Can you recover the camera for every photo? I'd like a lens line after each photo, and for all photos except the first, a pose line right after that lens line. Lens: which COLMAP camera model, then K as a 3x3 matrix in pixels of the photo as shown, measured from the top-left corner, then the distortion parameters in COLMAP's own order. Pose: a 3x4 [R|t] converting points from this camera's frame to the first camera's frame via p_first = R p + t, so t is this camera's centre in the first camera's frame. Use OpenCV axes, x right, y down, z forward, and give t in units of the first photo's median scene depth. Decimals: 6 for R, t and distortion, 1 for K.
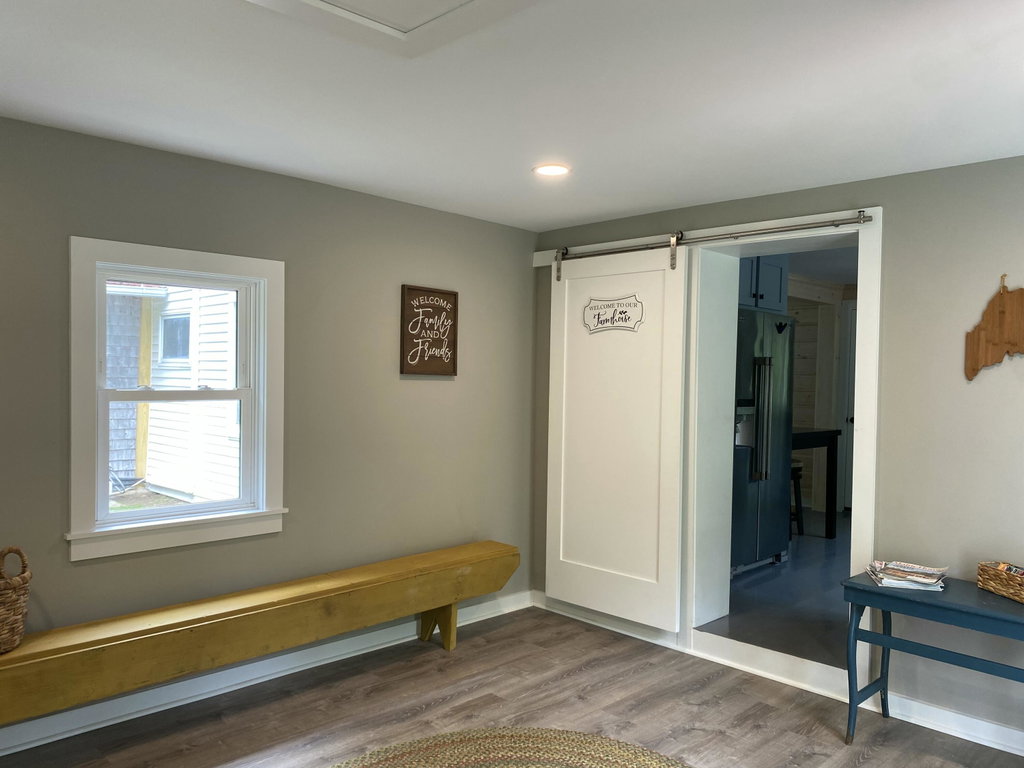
lens RADIAL K [[798.9, 0, 512.9], [0, 798.9, 387.9], [0, 0, 1]] dist [0.039450, -0.029586]
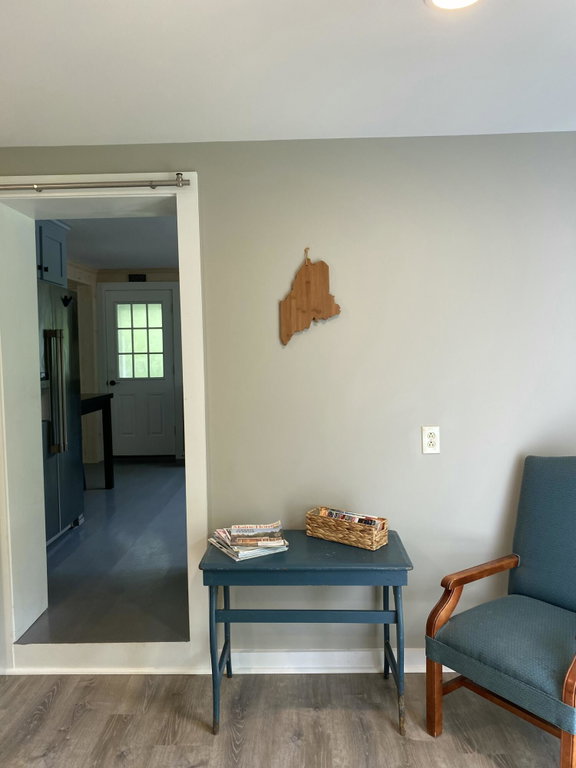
lens RADIAL K [[599.2, 0, 287.6], [0, 599.2, 376.5], [0, 0, 1]] dist [0.039450, -0.029586]
pose [[0.733693, -0.069309, 0.675937, 0.023848], [0.046950, 0.997578, 0.051328, -0.008397], [-0.677857, -0.005924, 0.735170, 0.389227]]
